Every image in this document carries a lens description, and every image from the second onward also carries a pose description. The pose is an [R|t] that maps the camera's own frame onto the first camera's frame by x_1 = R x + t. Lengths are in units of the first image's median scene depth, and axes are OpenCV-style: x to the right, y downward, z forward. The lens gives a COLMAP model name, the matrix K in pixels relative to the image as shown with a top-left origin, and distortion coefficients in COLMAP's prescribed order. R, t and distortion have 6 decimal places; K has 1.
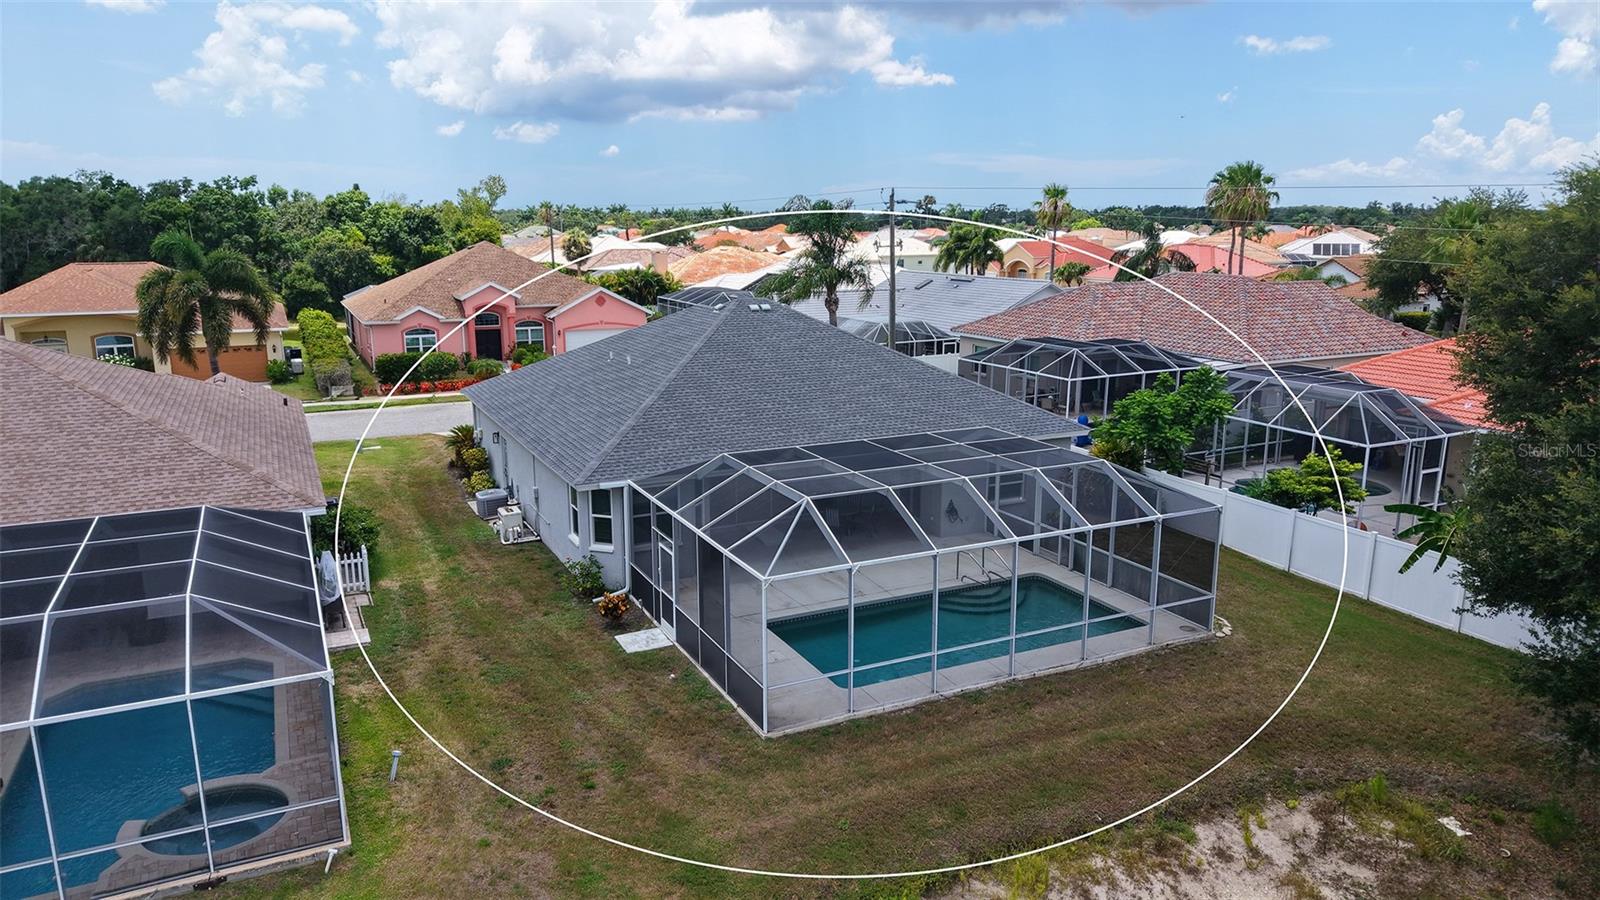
lens RADIAL K [[1062.2, 0, 800.0], [0, 1062.2, 450.0], [0, 0, 1]] dist [0.028816, -0.027349]
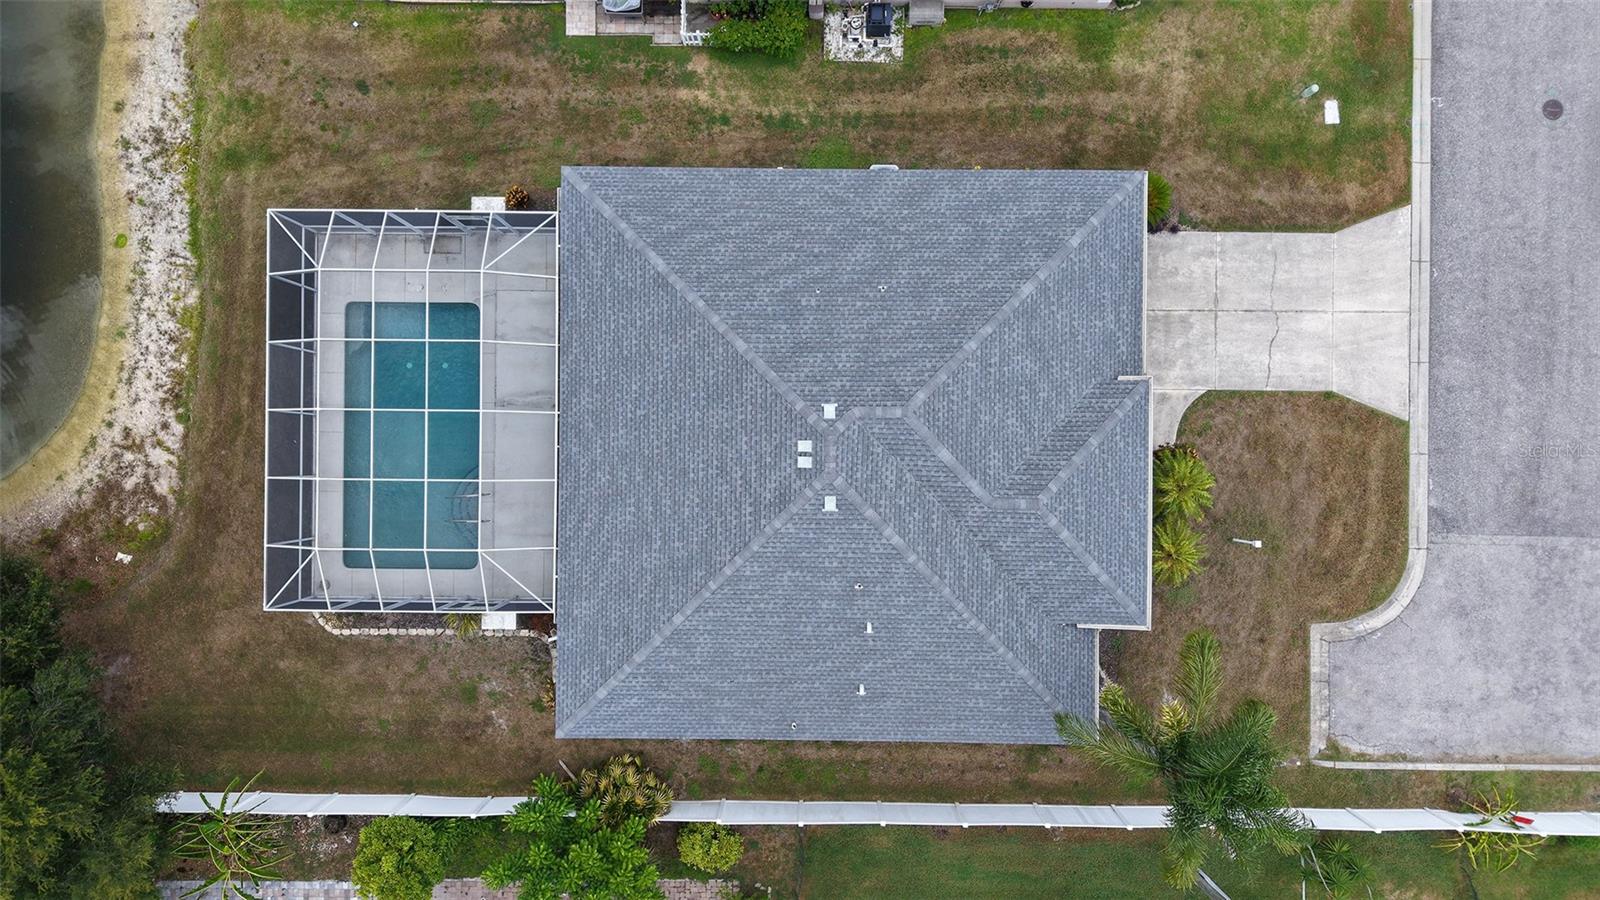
lens RADIAL K [[1062.2, 0, 800.0], [0, 1062.2, 450.0], [0, 0, 1]] dist [0.028816, -0.027349]
pose [[-0.452792, 0.891611, 0.002861, -0.081199], [-0.188057, -0.098638, 0.977193, -1.656738], [0.871558, 0.441927, 0.212336, 1.561883]]
